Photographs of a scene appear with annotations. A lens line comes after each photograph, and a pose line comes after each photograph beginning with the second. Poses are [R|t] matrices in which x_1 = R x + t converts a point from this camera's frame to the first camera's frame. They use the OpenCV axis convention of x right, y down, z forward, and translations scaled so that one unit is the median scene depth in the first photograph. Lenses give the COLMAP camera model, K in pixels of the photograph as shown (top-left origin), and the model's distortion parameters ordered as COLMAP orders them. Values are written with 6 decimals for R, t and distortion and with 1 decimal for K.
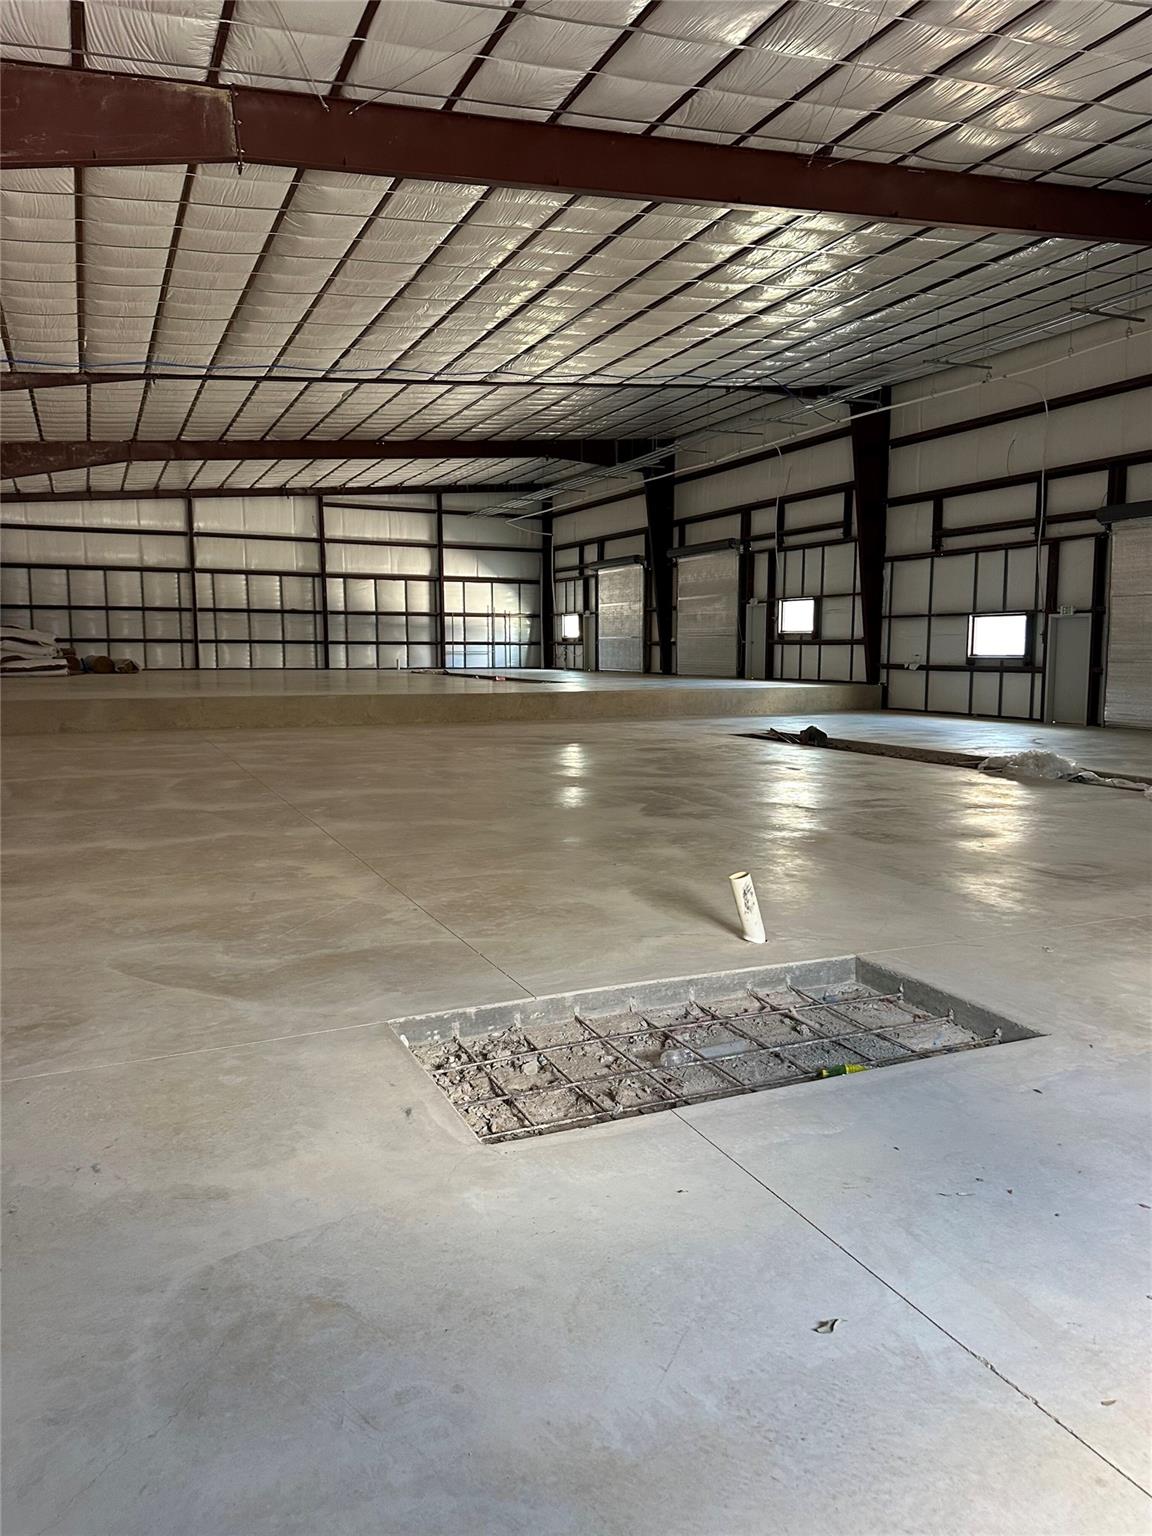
lens RADIAL K [[1062.2, 0, 586.9], [0, 1062.2, 766.2], [0, 0, 1]] dist [0.190865, -0.363475]
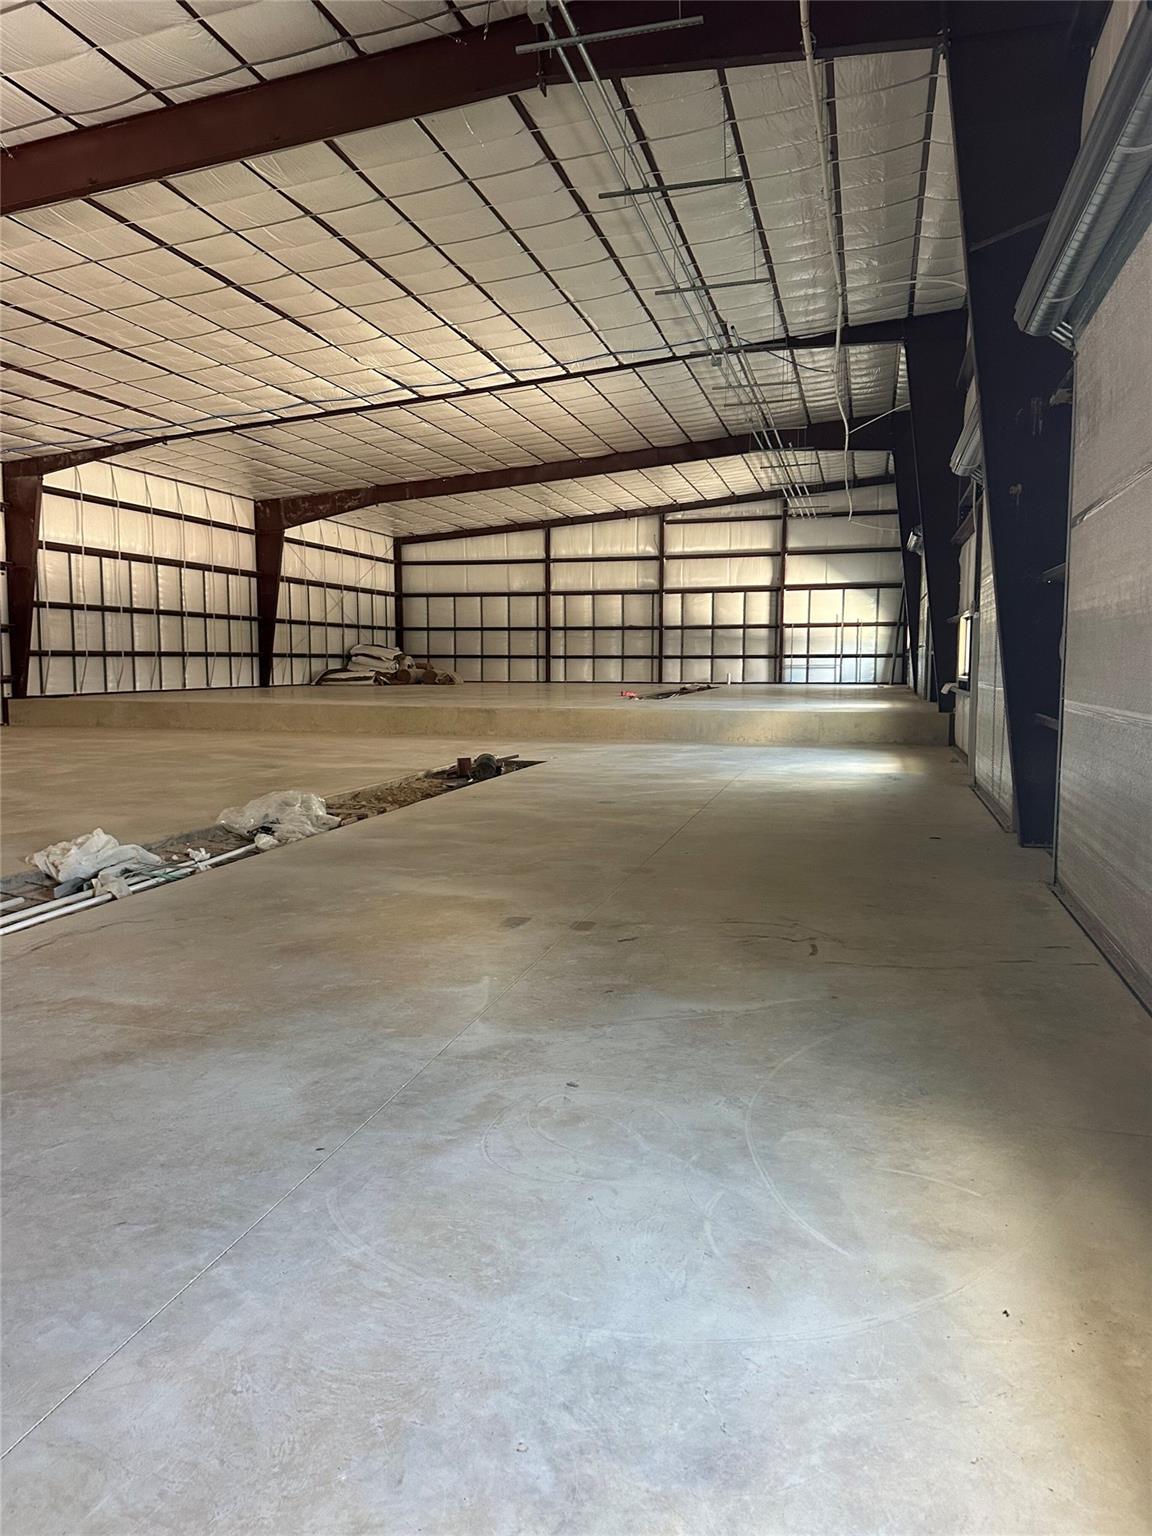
lens RADIAL K [[1062.2, 0, 586.9], [0, 1062.2, 766.2], [0, 0, 1]] dist [0.190865, -0.363475]
pose [[0.765891, 0.064641, -0.639712, 0.362349], [-0.072762, 0.997256, 0.013657, -0.020410], [0.638840, 0.036087, 0.768493, 0.180622]]
